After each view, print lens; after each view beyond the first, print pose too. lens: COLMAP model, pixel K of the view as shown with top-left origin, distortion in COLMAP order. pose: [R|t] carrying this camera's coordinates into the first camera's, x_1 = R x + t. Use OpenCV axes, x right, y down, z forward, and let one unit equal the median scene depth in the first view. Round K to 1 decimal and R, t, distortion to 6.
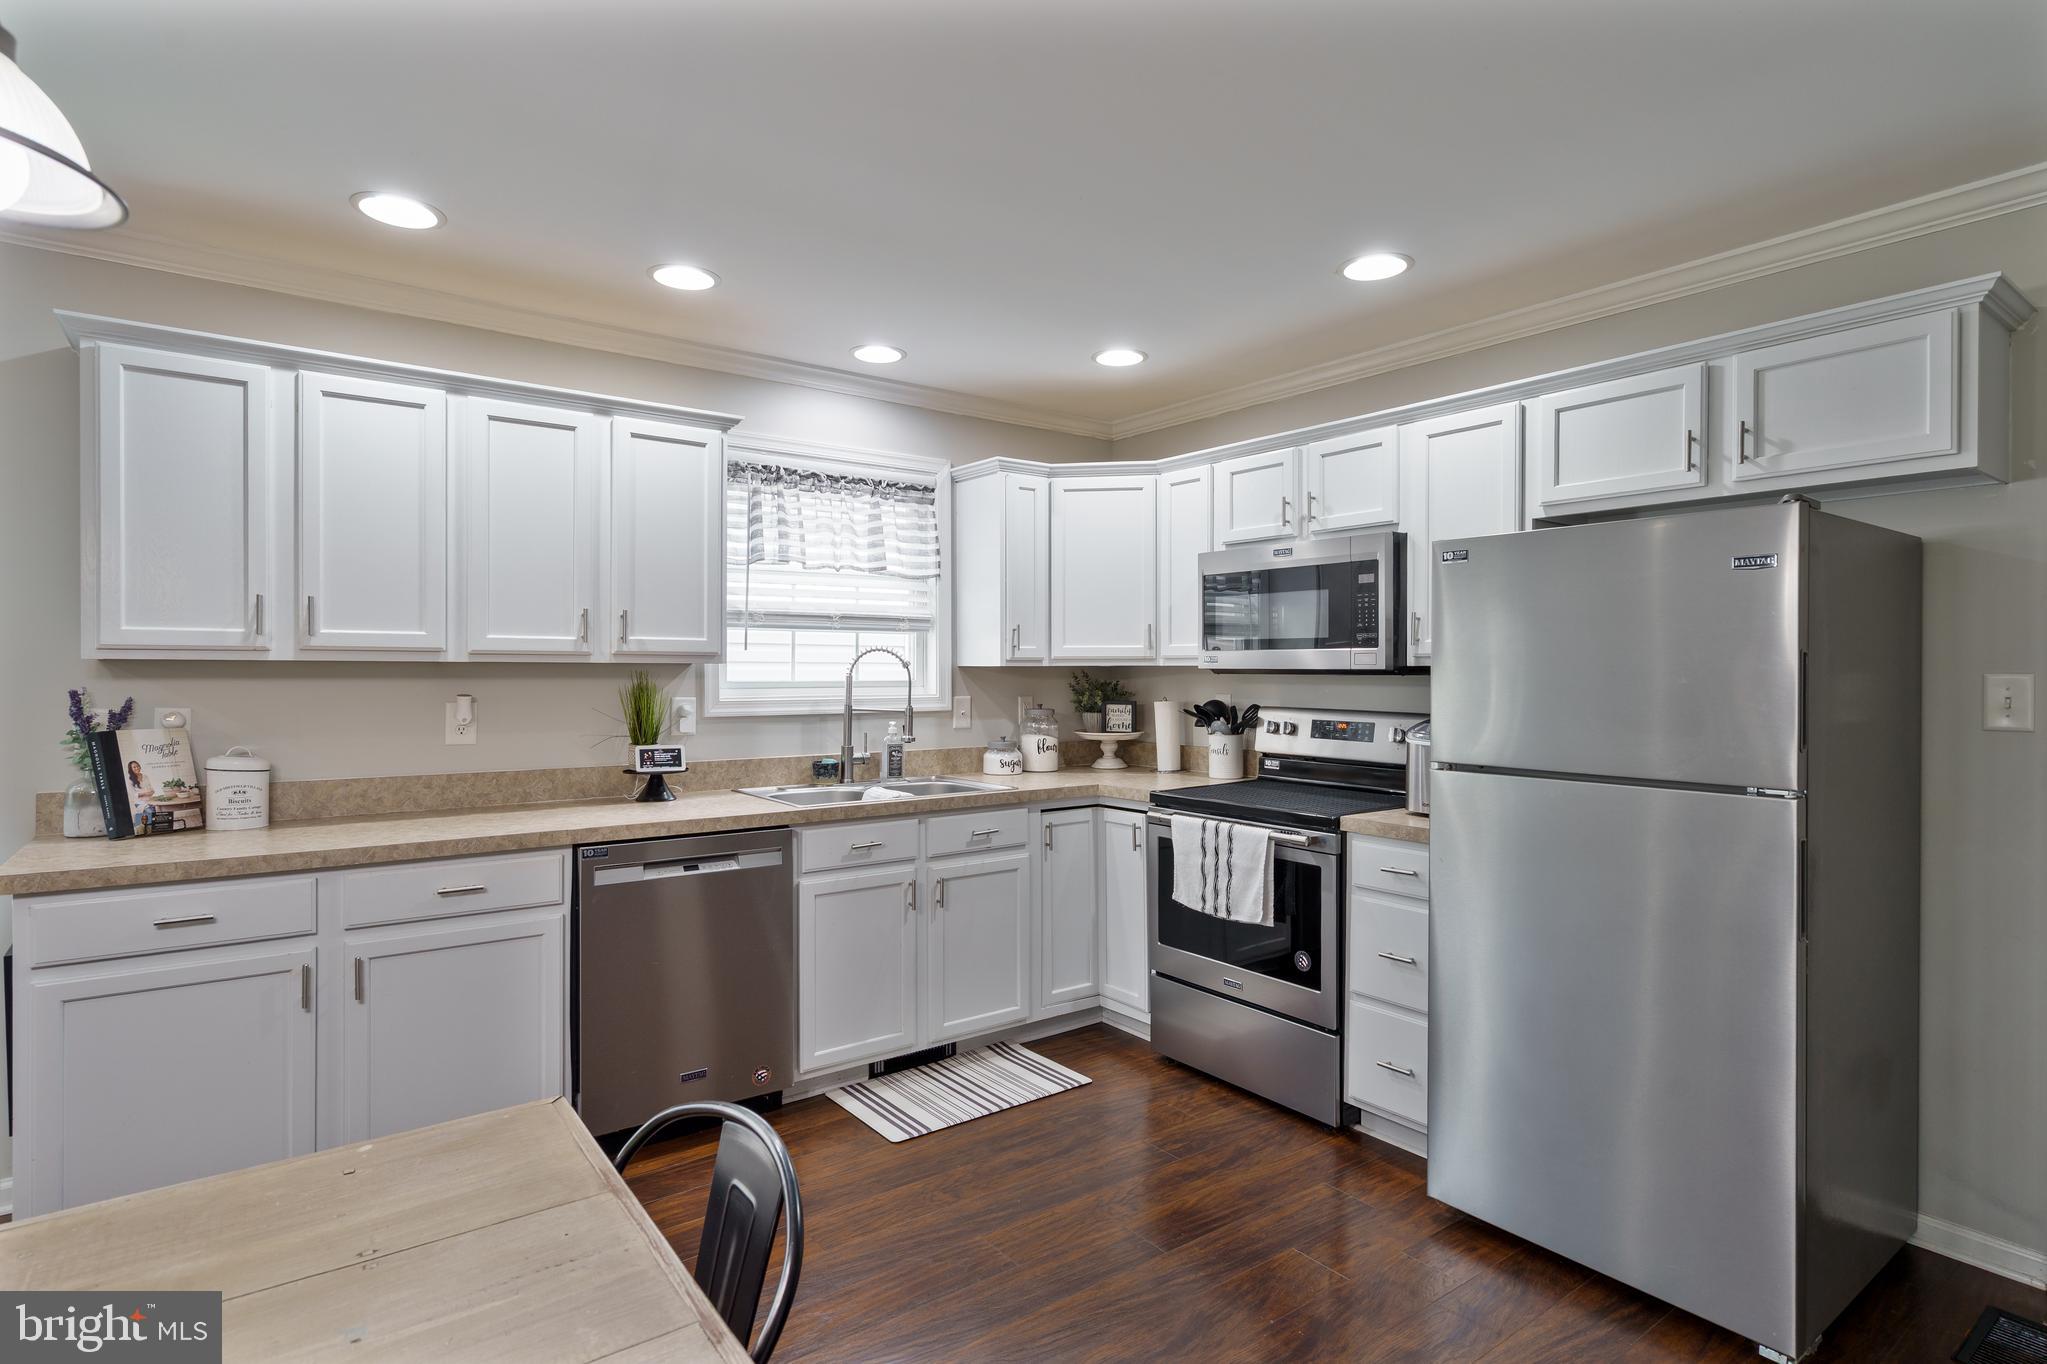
lens RADIAL K [[1048.1, 0, 1005.9], [0, 1048.1, 678.9], [0, 0, 1]] dist [0.005352, 0.000576]
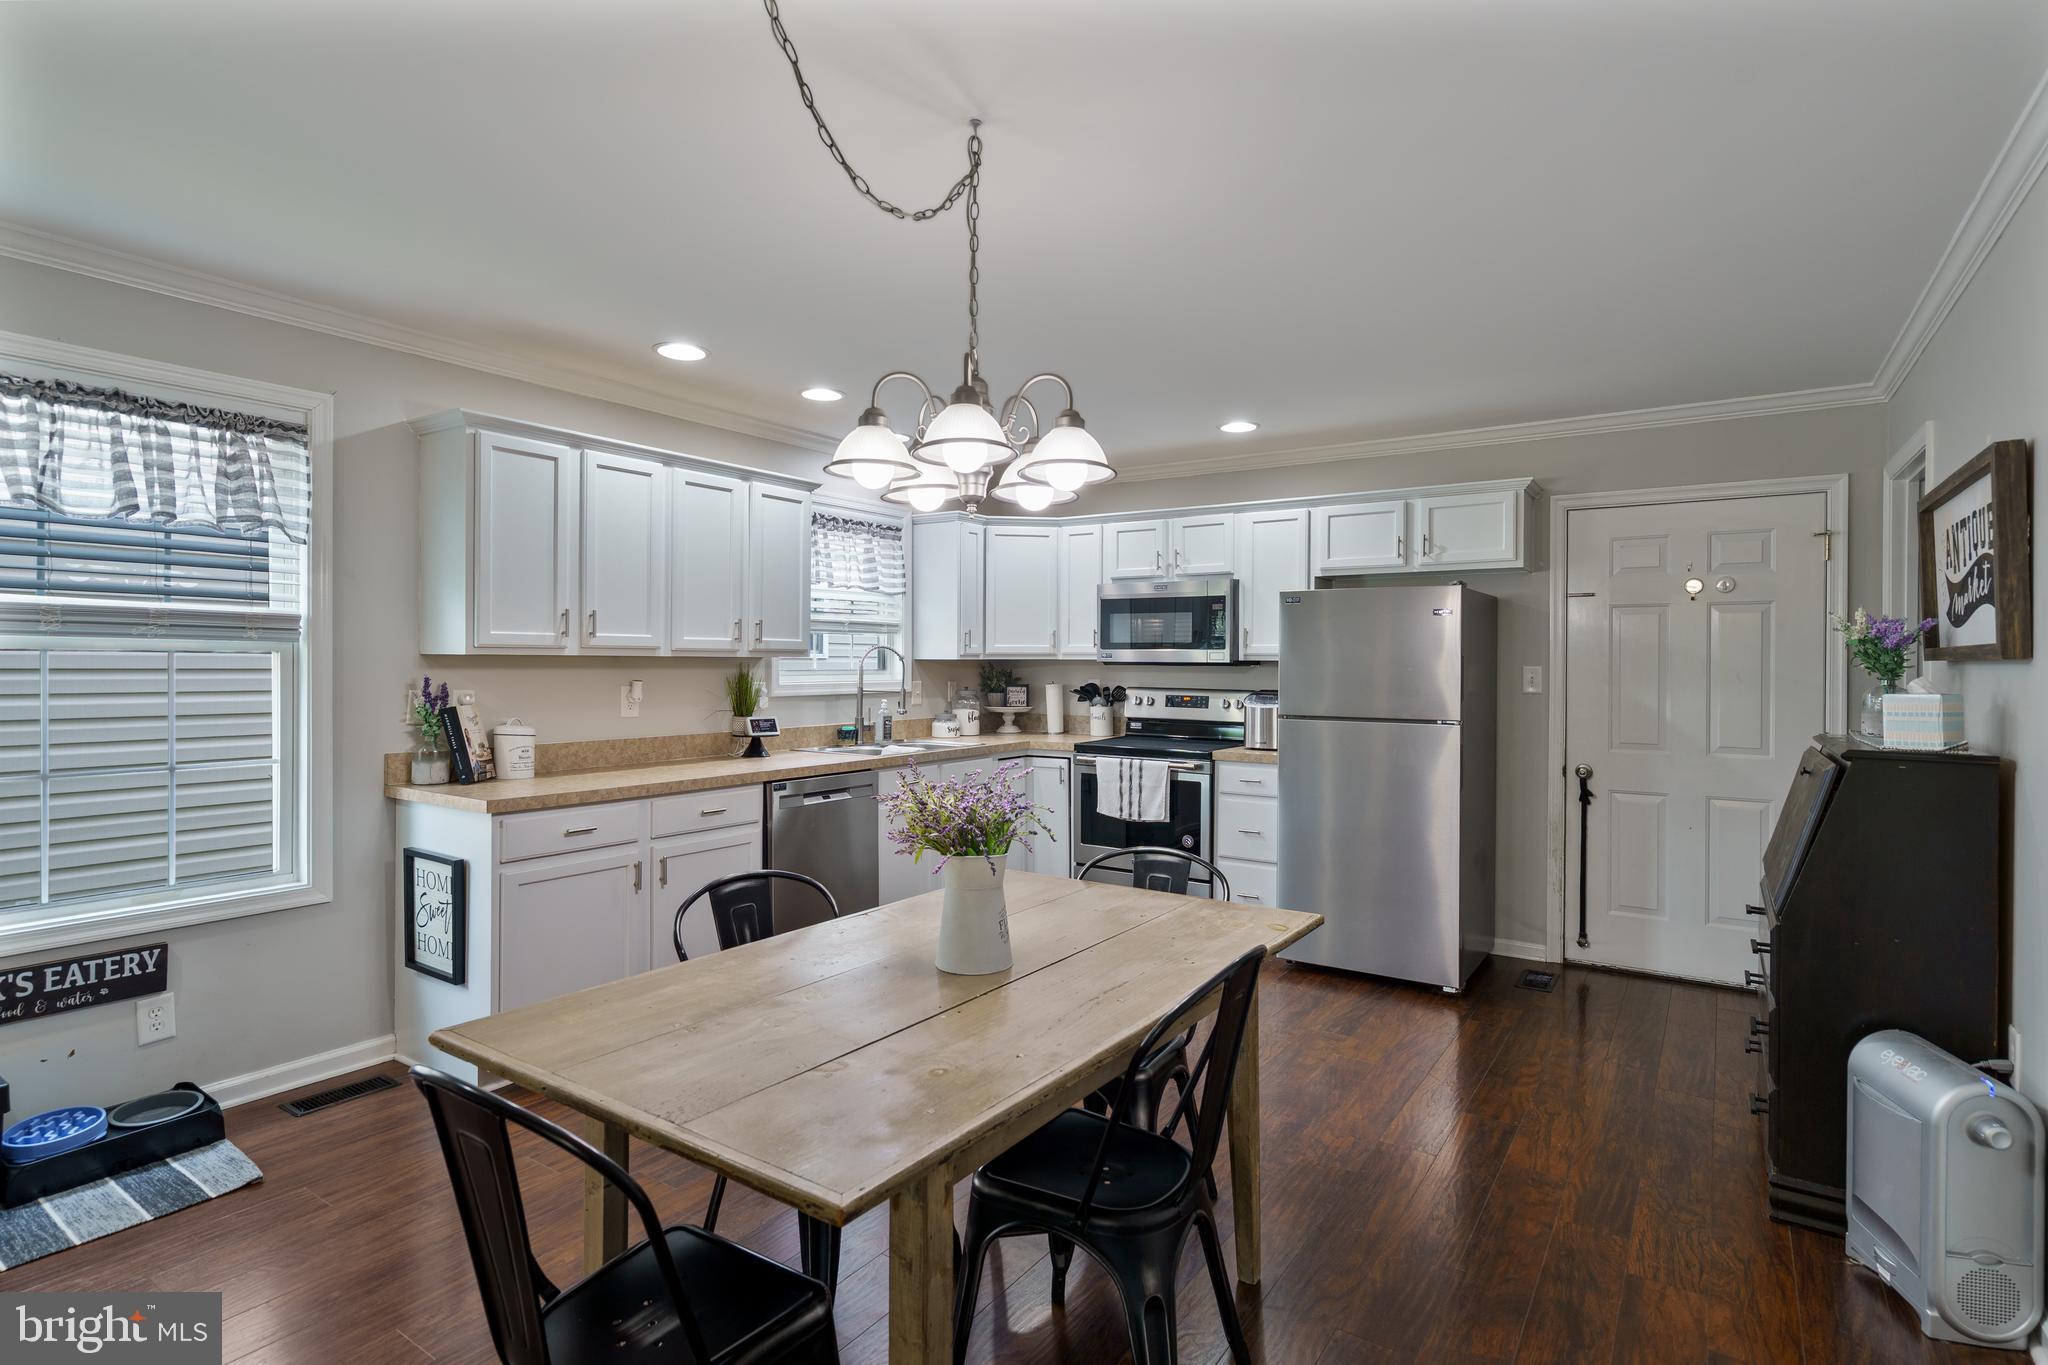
lens RADIAL K [[1025.8, 0, 1016.7], [0, 1025.8, 669.3], [0, 0, 1]] dist [0.000279, 0.000526]
pose [[0.943874, -0.000349, 0.330306, -0.407440], [0.000093, 1.000000, 0.000791, 0.000144], [-0.330306, -0.000716, 0.943874, -0.343989]]
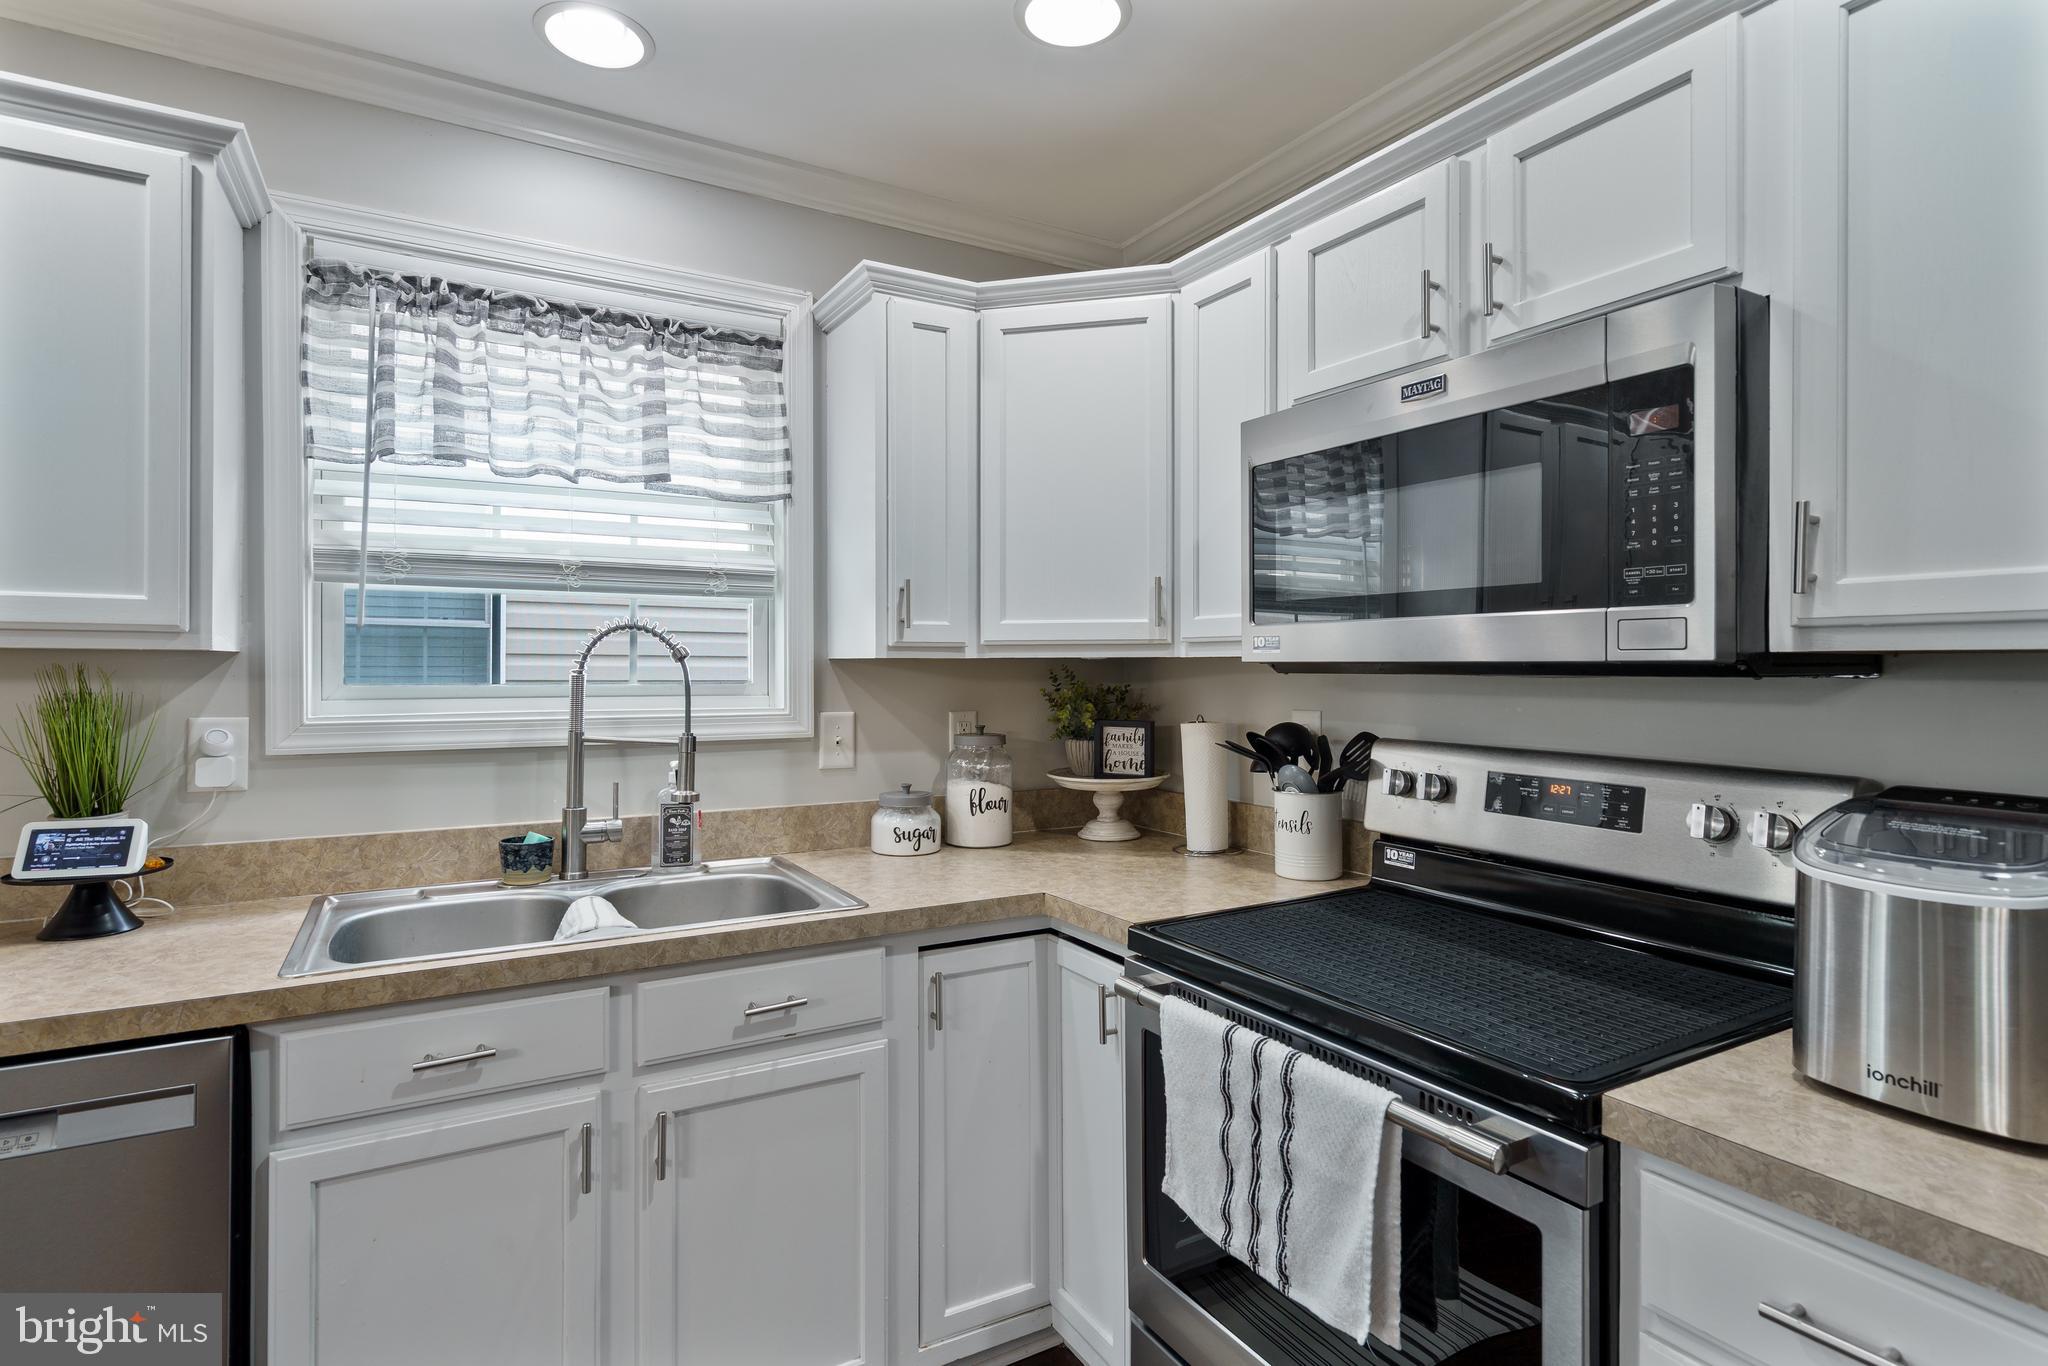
lens RADIAL K [[1042.4, 0, 1028.6], [0, 1042.4, 672.1], [0, 0, 1]] dist [0.003484, 0.000725]
pose [[0.995118, 0.001502, -0.098678, 0.133303], [-0.002093, 0.999980, -0.005889, -0.002116], [0.098667, 0.006067, 0.995102, 0.513697]]
